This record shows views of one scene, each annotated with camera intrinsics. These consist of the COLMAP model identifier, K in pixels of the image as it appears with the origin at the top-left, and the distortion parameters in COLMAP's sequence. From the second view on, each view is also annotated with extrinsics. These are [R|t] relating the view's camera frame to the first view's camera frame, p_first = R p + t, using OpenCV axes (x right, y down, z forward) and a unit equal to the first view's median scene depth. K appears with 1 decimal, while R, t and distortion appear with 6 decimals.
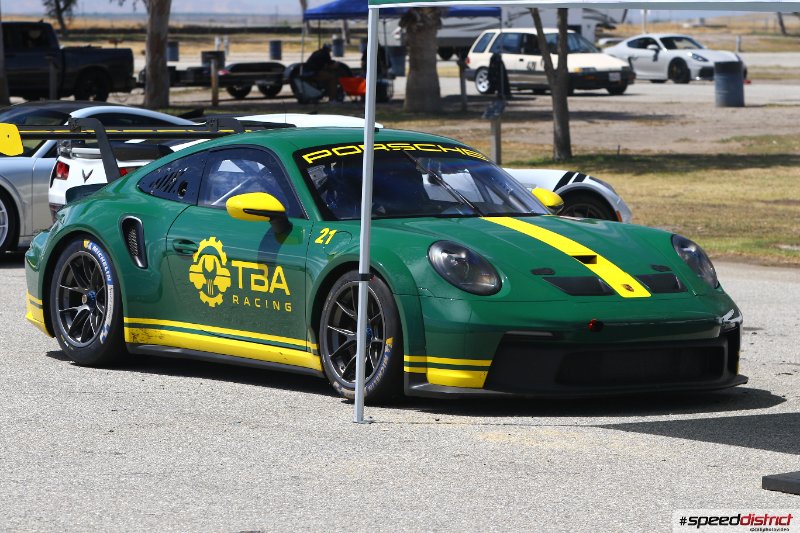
lens RADIAL K [[4610.7, 0, 400.0], [0, 4610.7, 266.5], [0, 0, 1]] dist [0.246066, 2.054781]
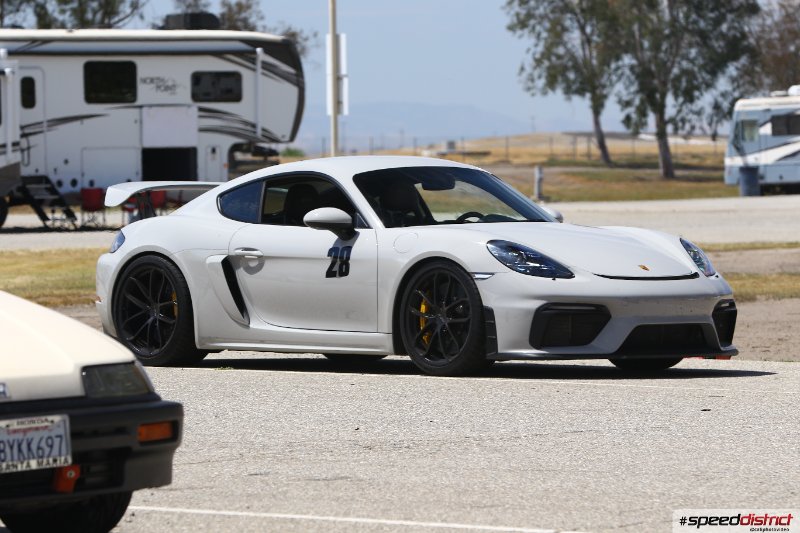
lens RADIAL K [[4610.7, 0, 400.0], [0, 4610.7, 266.5], [0, 0, 1]] dist [0.246066, 2.054781]
pose [[0.998189, -0.017059, 0.057690, 0.044952], [0.018761, 0.999400, -0.029102, -0.038117], [-0.057159, 0.030132, 0.997910, 0.767658]]
